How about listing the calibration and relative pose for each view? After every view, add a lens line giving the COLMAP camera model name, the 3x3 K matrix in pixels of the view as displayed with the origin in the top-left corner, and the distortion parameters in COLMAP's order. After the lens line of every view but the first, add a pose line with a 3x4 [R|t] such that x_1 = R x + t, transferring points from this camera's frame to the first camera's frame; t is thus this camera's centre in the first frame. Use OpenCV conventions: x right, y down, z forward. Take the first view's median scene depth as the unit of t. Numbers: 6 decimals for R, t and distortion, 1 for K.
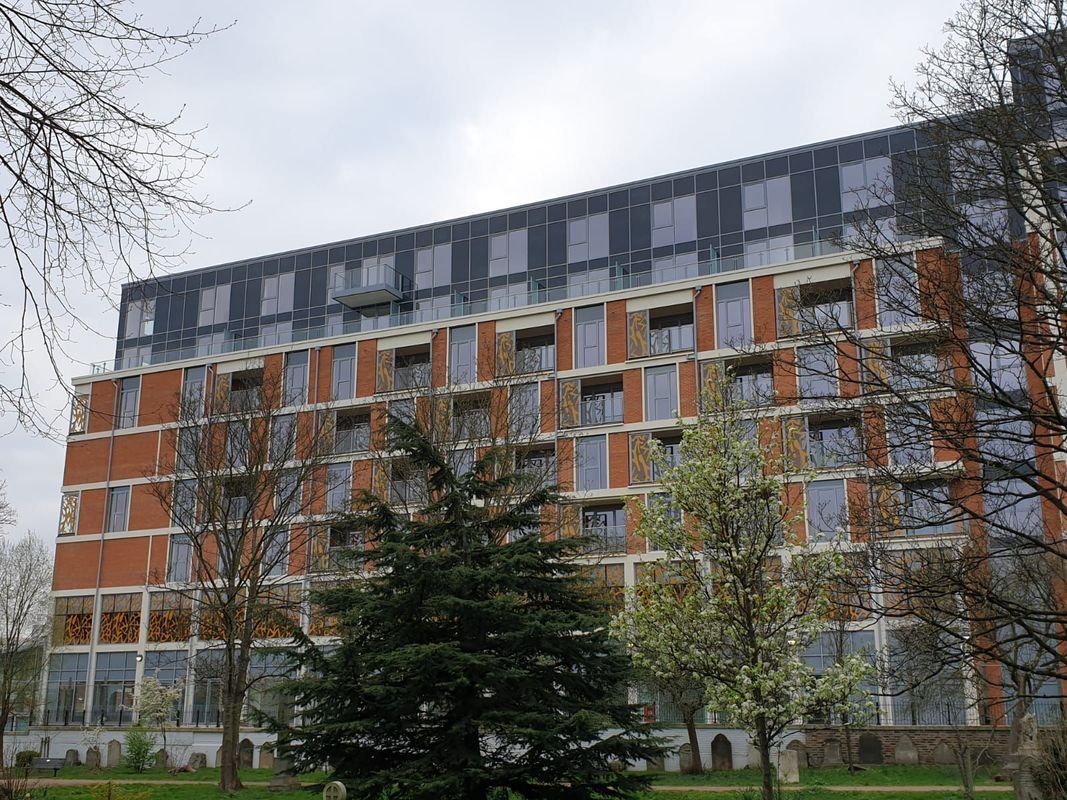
lens RADIAL K [[1150.4, 0, 533.5], [0, 1150.4, 400.0], [0, 0, 1]] dist [0.225220, -0.670467]
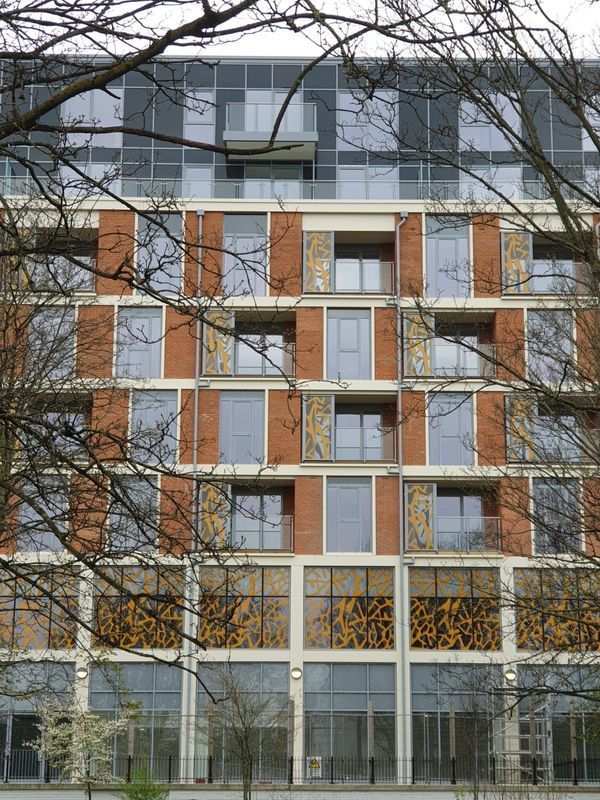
lens RADIAL K [[1455.8, 0, 300.0], [0, 1455.8, 400.0], [0, 0, 1]] dist [-0.003768, 0.007641]
pose [[0.889868, 0.109260, 0.442941, -0.339317], [-0.117601, 0.993023, -0.008687, 0.042680], [-0.440800, -0.044360, 0.896509, 0.164260]]
